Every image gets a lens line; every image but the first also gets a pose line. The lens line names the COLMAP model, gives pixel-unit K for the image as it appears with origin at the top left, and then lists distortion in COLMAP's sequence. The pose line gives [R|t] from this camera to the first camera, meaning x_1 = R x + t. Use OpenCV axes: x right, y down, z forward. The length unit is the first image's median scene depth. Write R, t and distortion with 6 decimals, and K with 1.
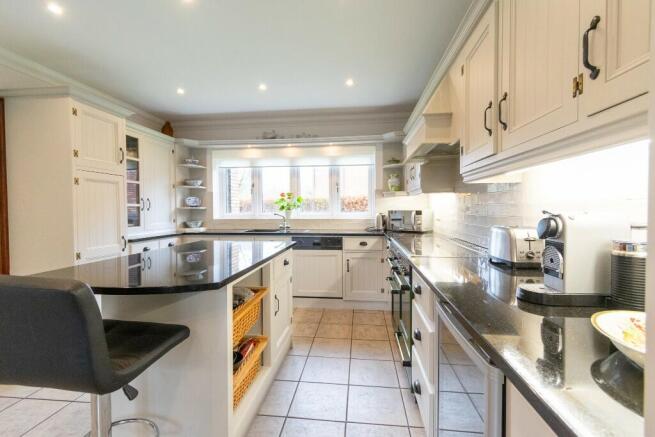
lens RADIAL K [[289.5, 0, 326.9], [0, 289.5, 216.5], [0, 0, 1]] dist [0.006863, 0.000079]
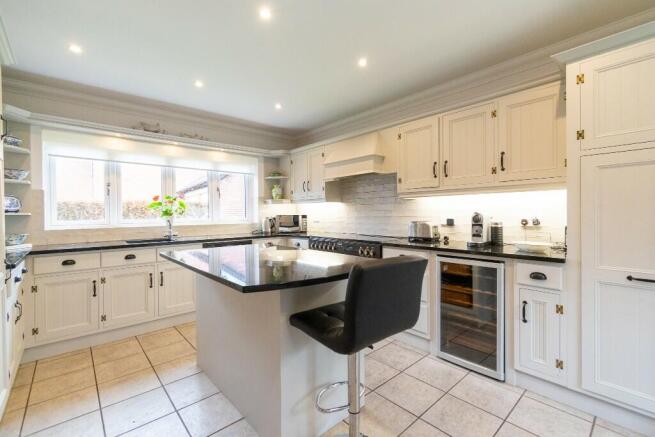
lens RADIAL K [[289.5, 0, 326.9], [0, 289.5, 216.5], [0, 0, 1]] dist [0.006863, 0.000079]
pose [[0.665619, -0.010008, 0.746225, -0.498311], [0.027012, 0.999578, -0.010688, 0.002130], [-0.745803, 0.027271, 0.665608, 0.059423]]
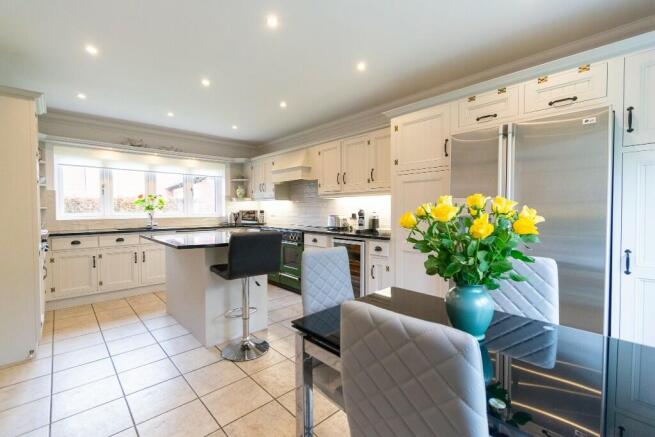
lens RADIAL K [[289.5, 0, 326.9], [0, 289.5, 216.5], [0, 0, 1]] dist [0.006863, 0.000079]
pose [[0.650570, -0.016210, 0.759273, -0.578259], [0.021436, 0.999766, 0.002977, 0.014023], [-0.759144, 0.014339, 0.650765, -0.275249]]
